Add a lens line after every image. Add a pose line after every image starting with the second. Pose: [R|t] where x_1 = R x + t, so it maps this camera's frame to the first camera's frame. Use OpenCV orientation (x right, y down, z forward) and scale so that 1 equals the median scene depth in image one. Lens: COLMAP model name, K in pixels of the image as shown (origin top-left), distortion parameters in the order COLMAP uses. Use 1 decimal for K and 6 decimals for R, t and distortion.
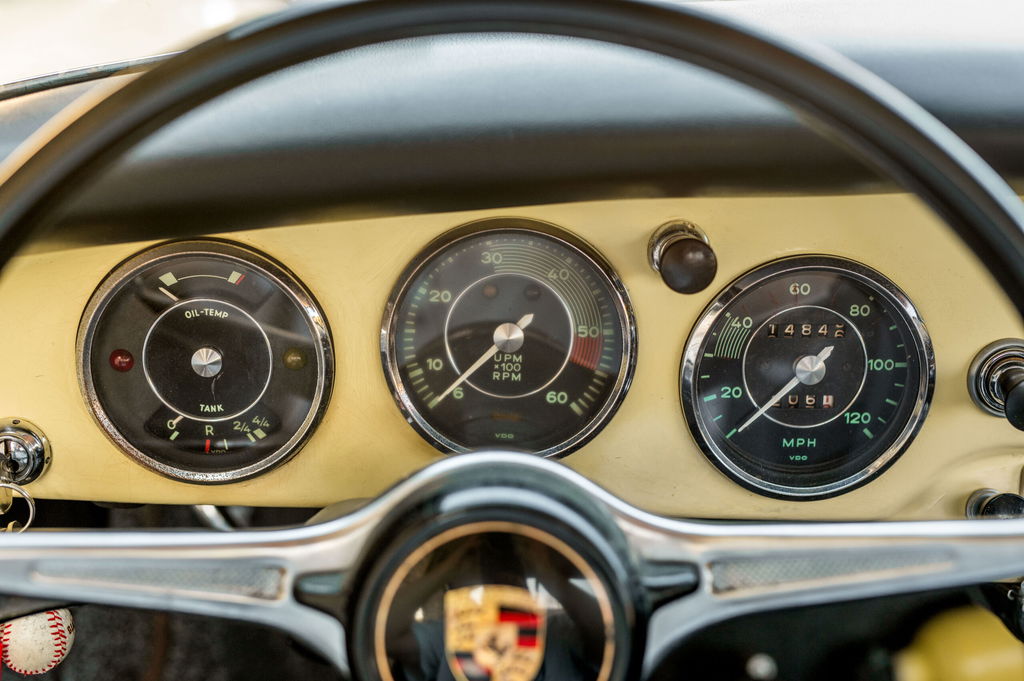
lens RADIAL K [[1482.2, 0, 512.0], [0, 1482.2, 340.5], [0, 0, 1]] dist [-0.001657, -0.013573]
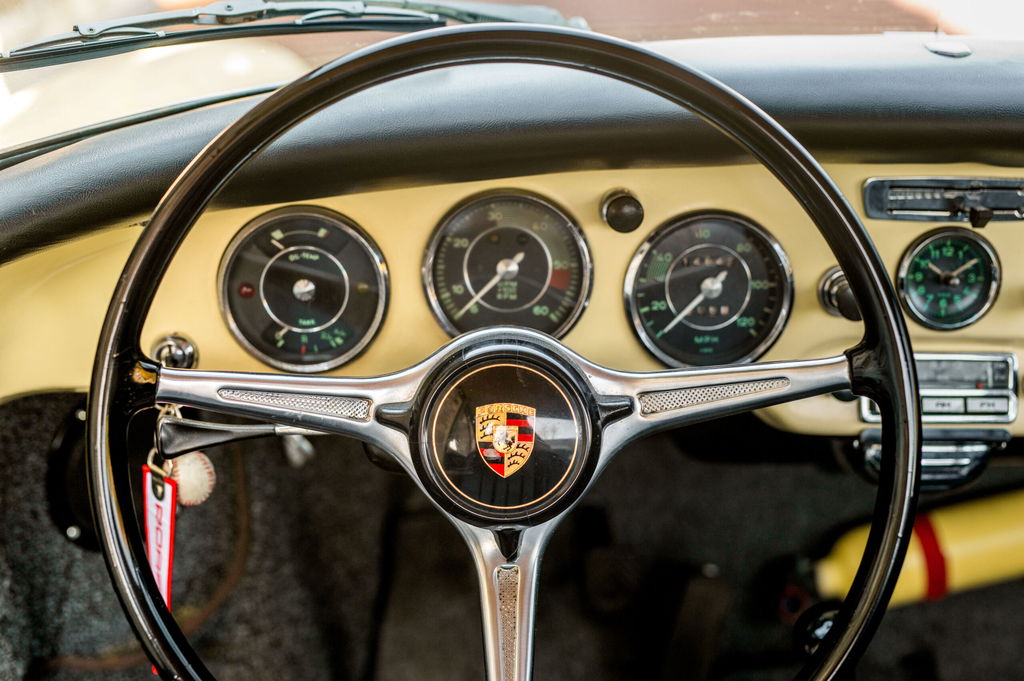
lens RADIAL K [[1463.4, 0, 510.6], [0, 1463.4, 357.5], [0, 0, 1]] dist [-0.000872, 0.016830]
pose [[0.999745, -0.021079, 0.008060, -0.012534], [0.021248, 0.999545, -0.021432, 0.116957], [-0.007605, 0.021597, 0.999738, -0.461523]]
